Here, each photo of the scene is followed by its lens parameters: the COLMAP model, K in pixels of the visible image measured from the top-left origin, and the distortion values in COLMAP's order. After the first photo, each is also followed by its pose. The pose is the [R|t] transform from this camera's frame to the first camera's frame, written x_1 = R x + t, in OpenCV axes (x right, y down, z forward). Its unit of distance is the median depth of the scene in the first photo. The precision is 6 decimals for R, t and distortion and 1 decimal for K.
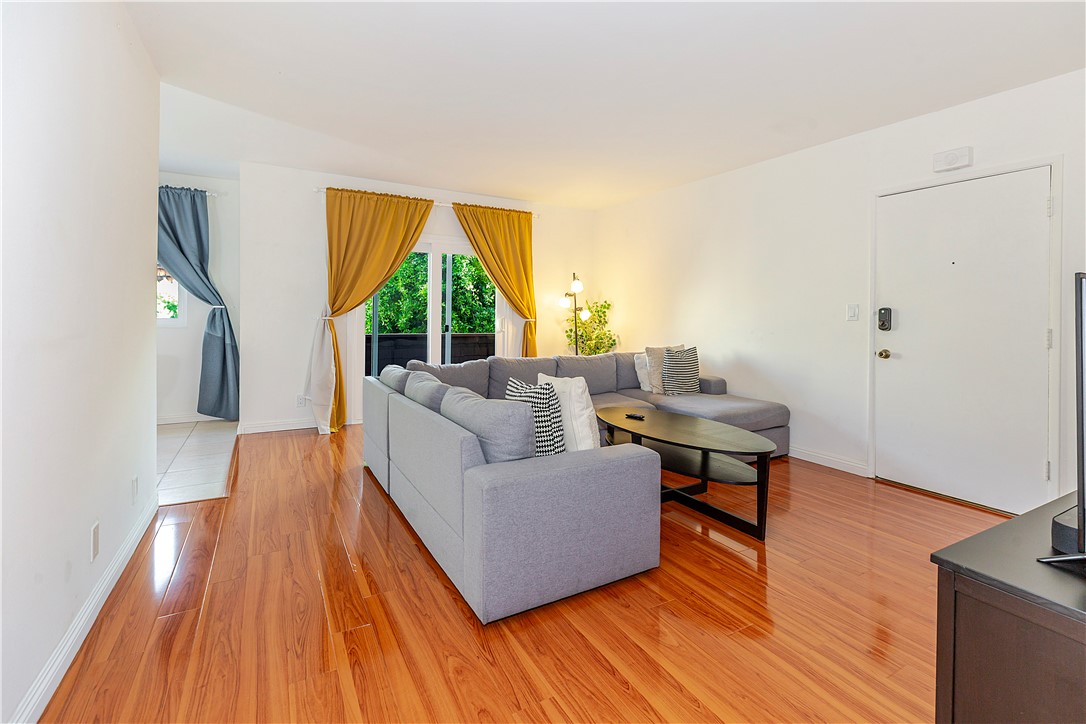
lens RADIAL K [[489.5, 0, 549.1], [0, 489.5, 331.6], [0, 0, 1]] dist [0.000534, 0.000358]
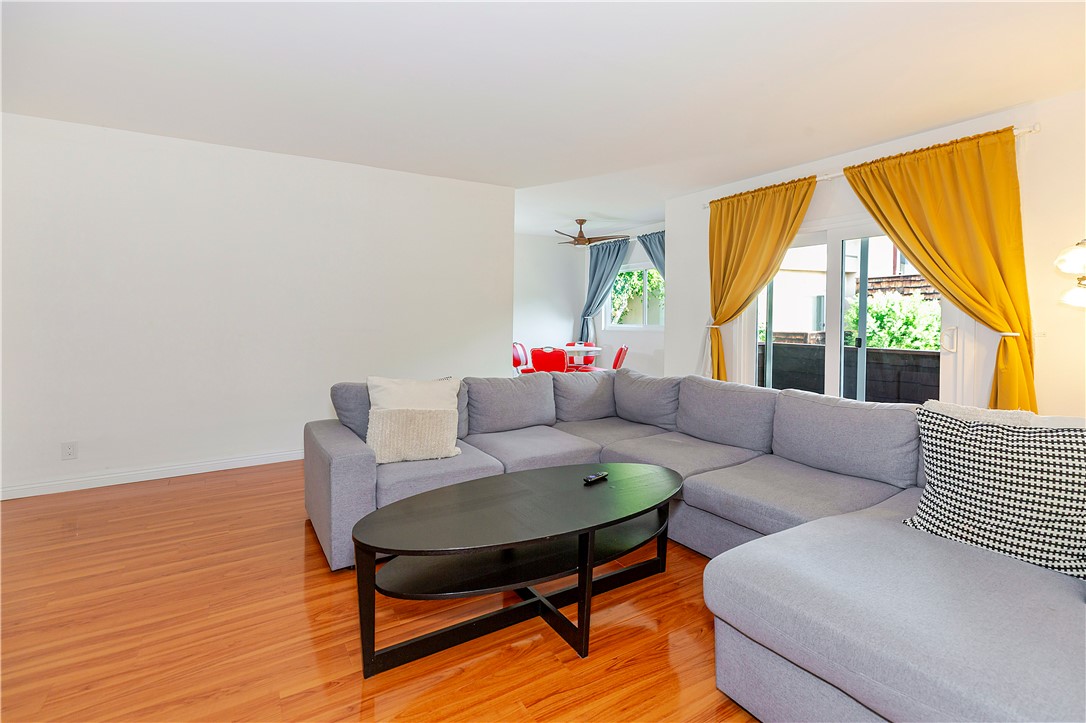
lens RADIAL K [[489.5, 0, 549.1], [0, 489.5, 331.1], [0, 0, 1]] dist [0.000534, 0.000358]
pose [[0.057011, 0.007184, -0.998348, 0.580898], [-0.048268, 0.998825, 0.004431, -0.011334], [0.997206, 0.047935, 0.057291, 0.643458]]
